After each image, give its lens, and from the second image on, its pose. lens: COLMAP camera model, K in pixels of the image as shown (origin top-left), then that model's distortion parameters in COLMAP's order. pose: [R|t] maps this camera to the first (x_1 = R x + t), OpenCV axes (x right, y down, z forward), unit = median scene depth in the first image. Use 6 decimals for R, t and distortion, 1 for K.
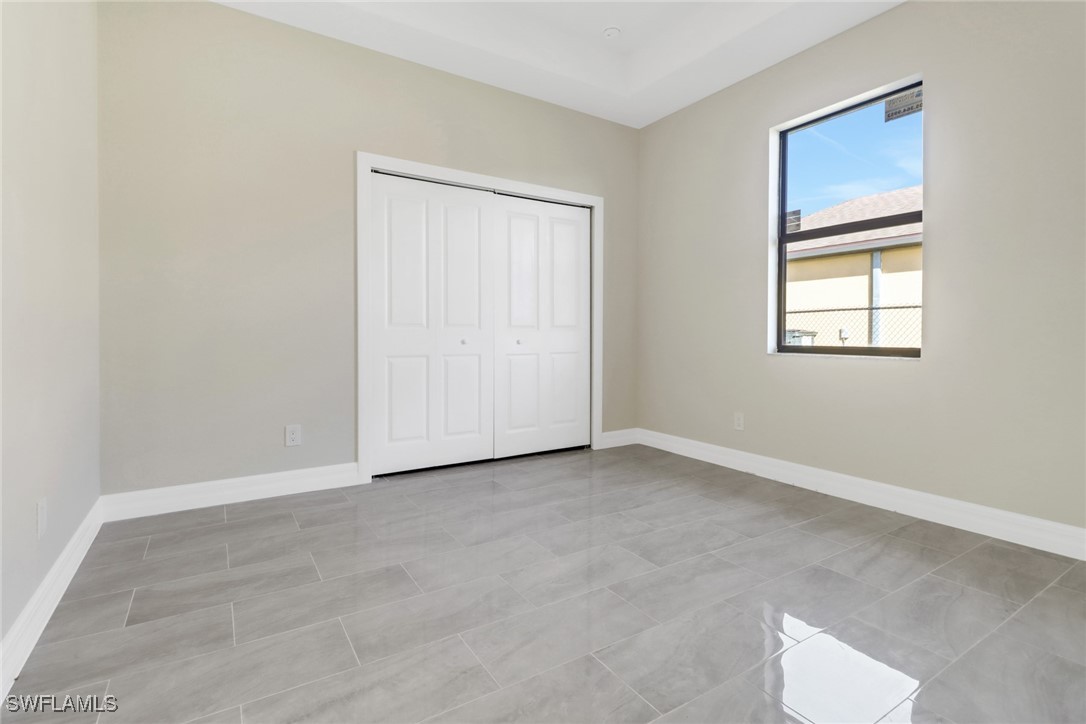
lens RADIAL K [[504.6, 0, 547.1], [0, 504.6, 339.7], [0, 0, 1]] dist [0.015871, -0.016614]
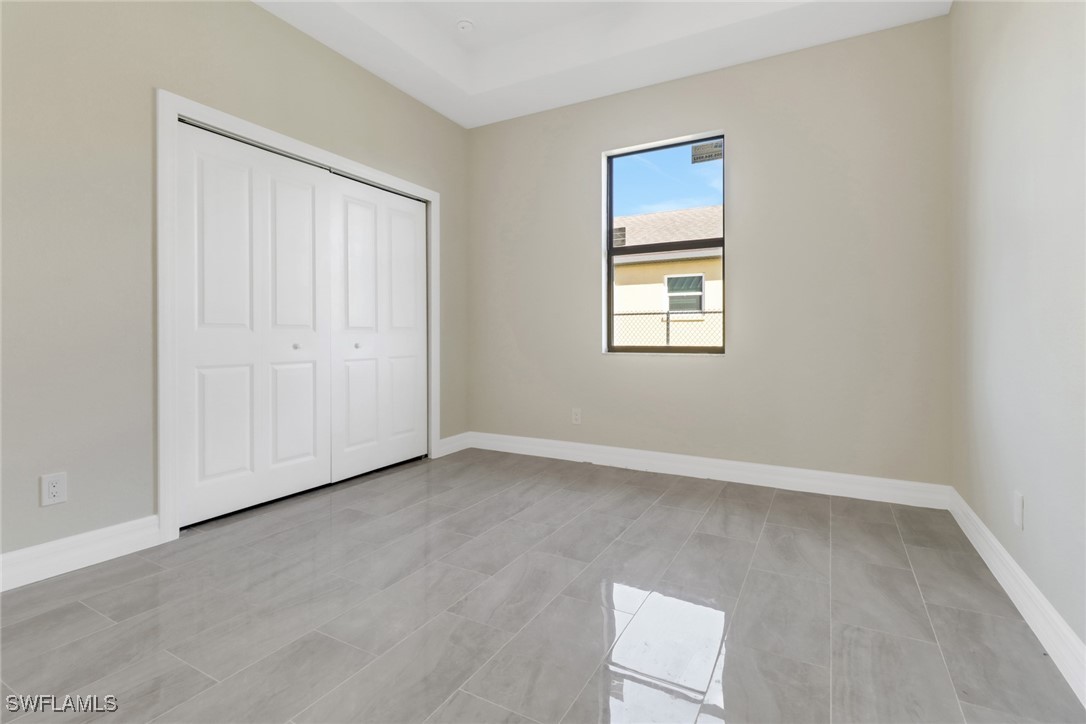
lens RADIAL K [[504.6, 0, 547.1], [0, 504.6, 339.7], [0, 0, 1]] dist [0.015871, -0.016614]
pose [[0.878351, -0.006572, 0.477970, -0.217819], [0.007915, 0.999968, -0.000796, -0.003133], [-0.477950, 0.004482, 0.878376, 0.085223]]
